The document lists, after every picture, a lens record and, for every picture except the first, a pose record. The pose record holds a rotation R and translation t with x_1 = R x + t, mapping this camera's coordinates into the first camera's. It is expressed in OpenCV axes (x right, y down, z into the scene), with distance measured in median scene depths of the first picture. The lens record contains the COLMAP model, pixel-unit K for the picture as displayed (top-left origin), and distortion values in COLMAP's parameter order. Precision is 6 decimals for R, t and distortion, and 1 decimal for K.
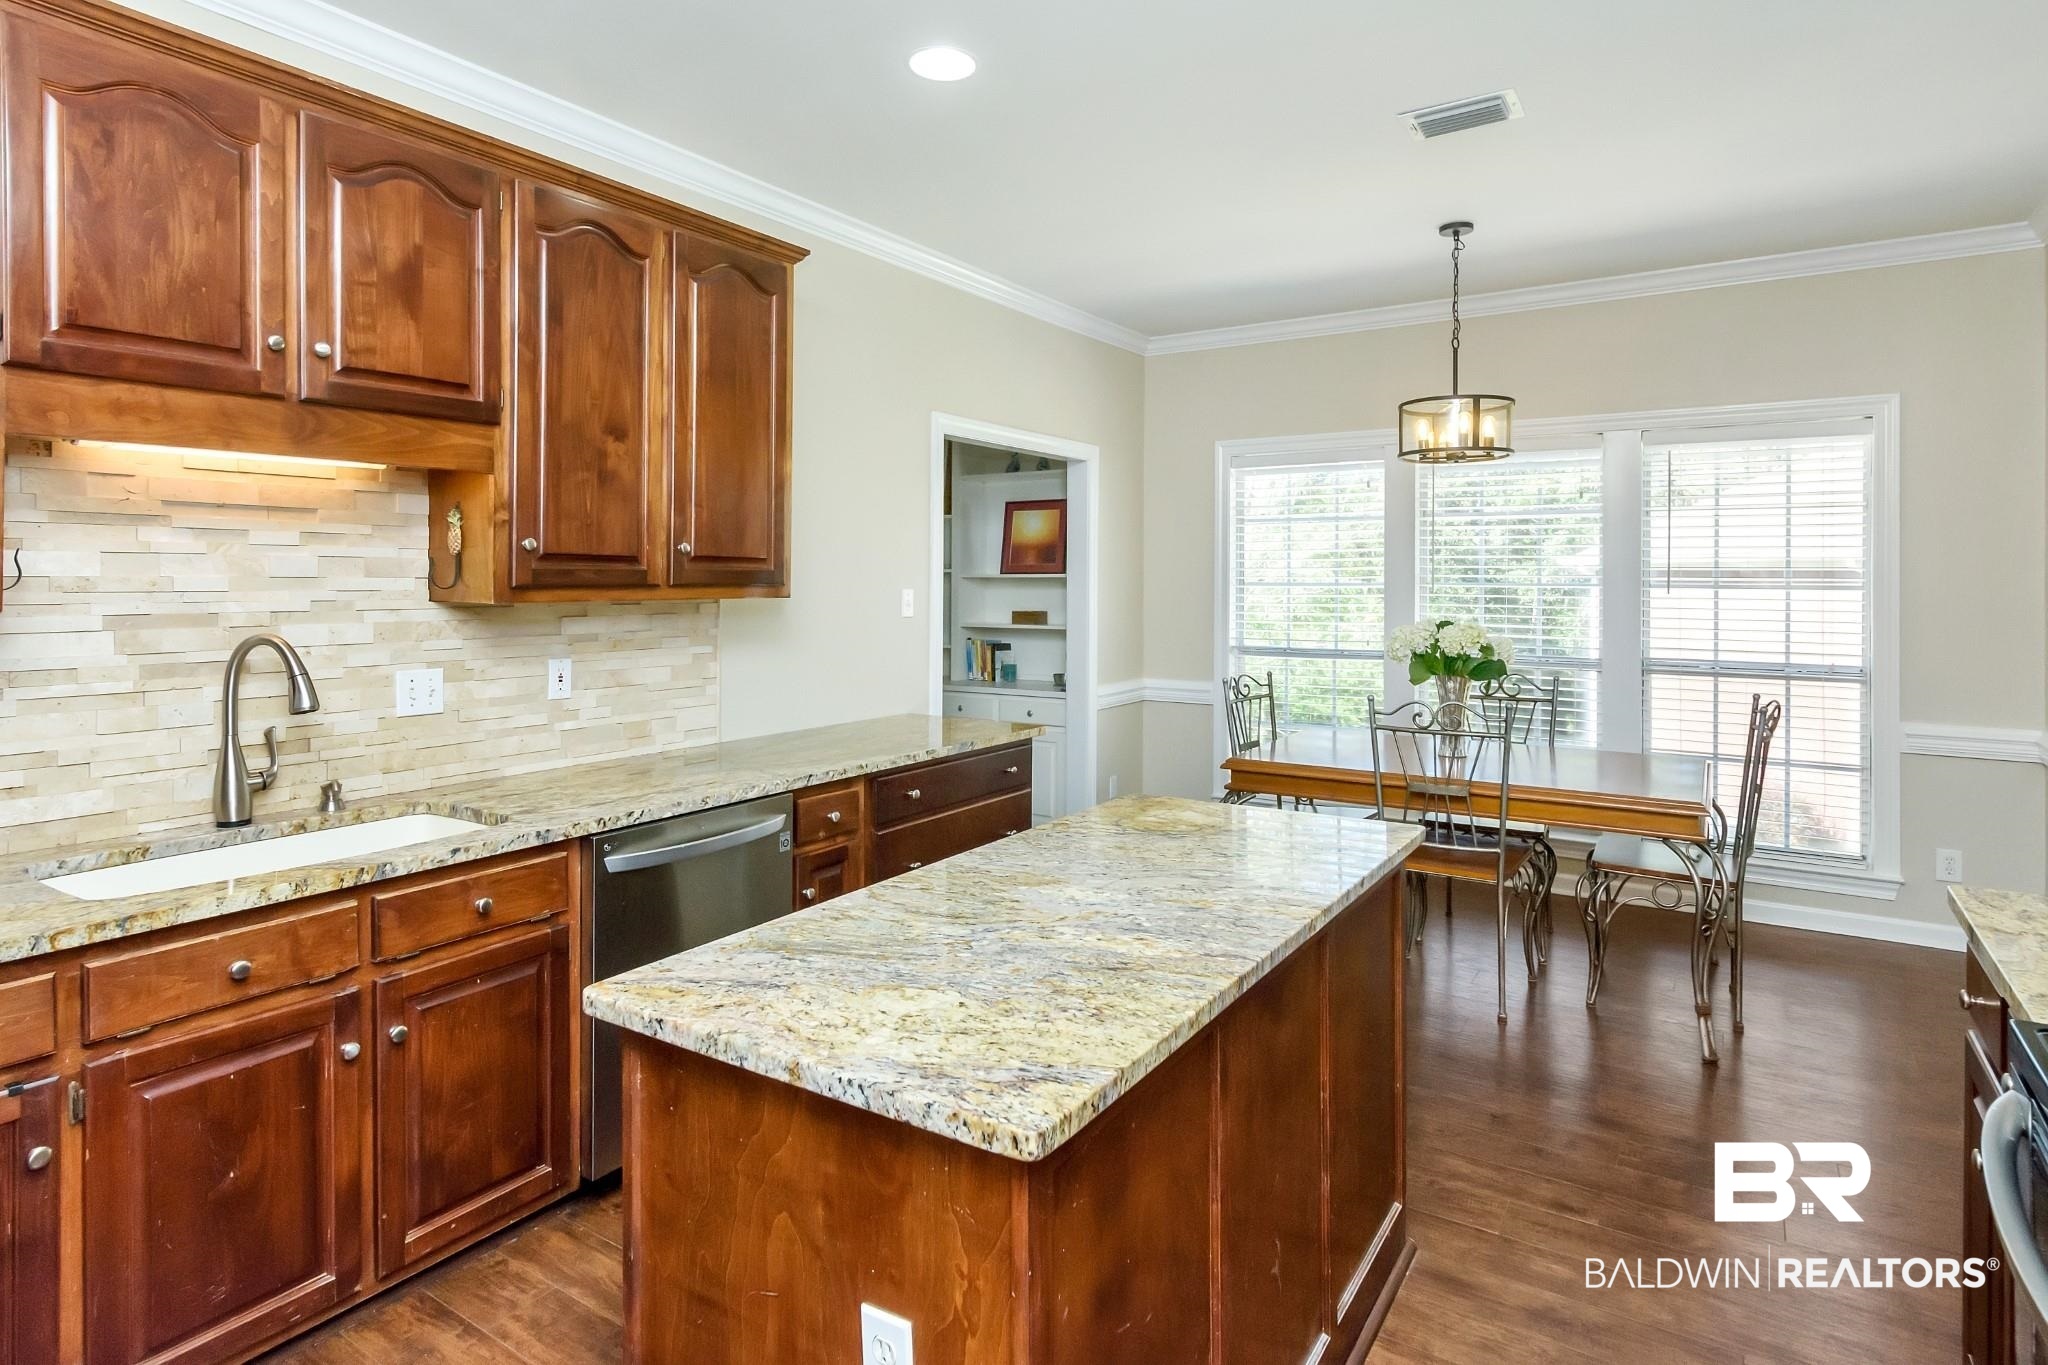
lens RADIAL K [[1095.2, 0, 1016.3], [0, 1095.2, 576.7], [0, 0, 1]] dist [0.000388, 0.000220]
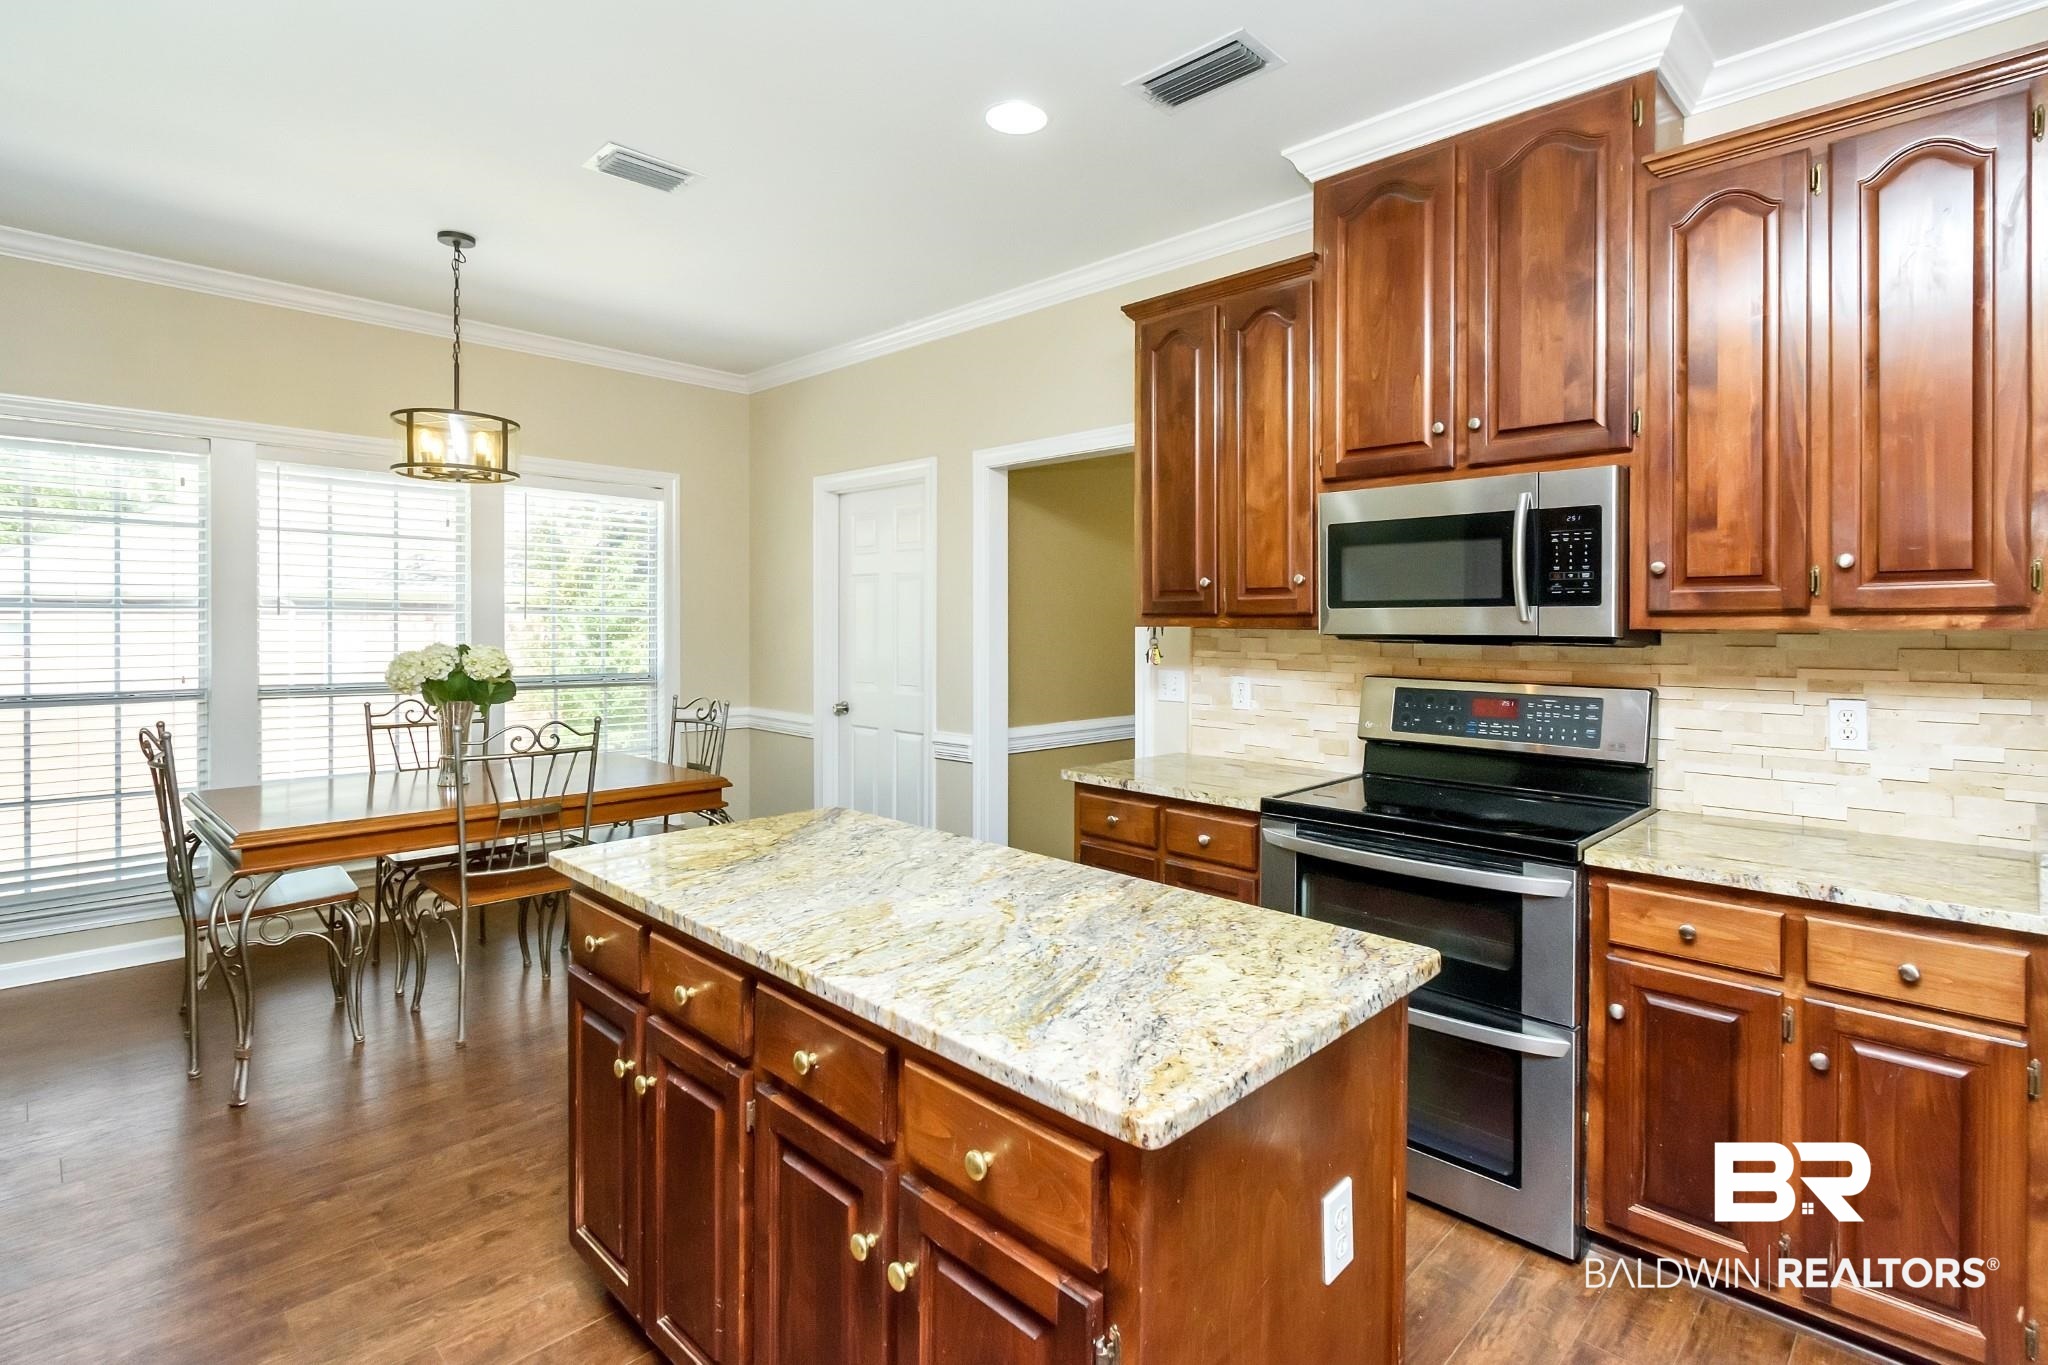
lens RADIAL K [[1014.3, 0, 1023.1], [0, 1014.3, 610.1], [0, 0, 1]] dist [-0.004293, -0.000886]
pose [[0.206811, -0.001265, 0.978380, -1.073845], [-0.004175, 0.999989, 0.002175, 0.021691], [-0.978372, -0.004534, 0.206804, 0.922645]]
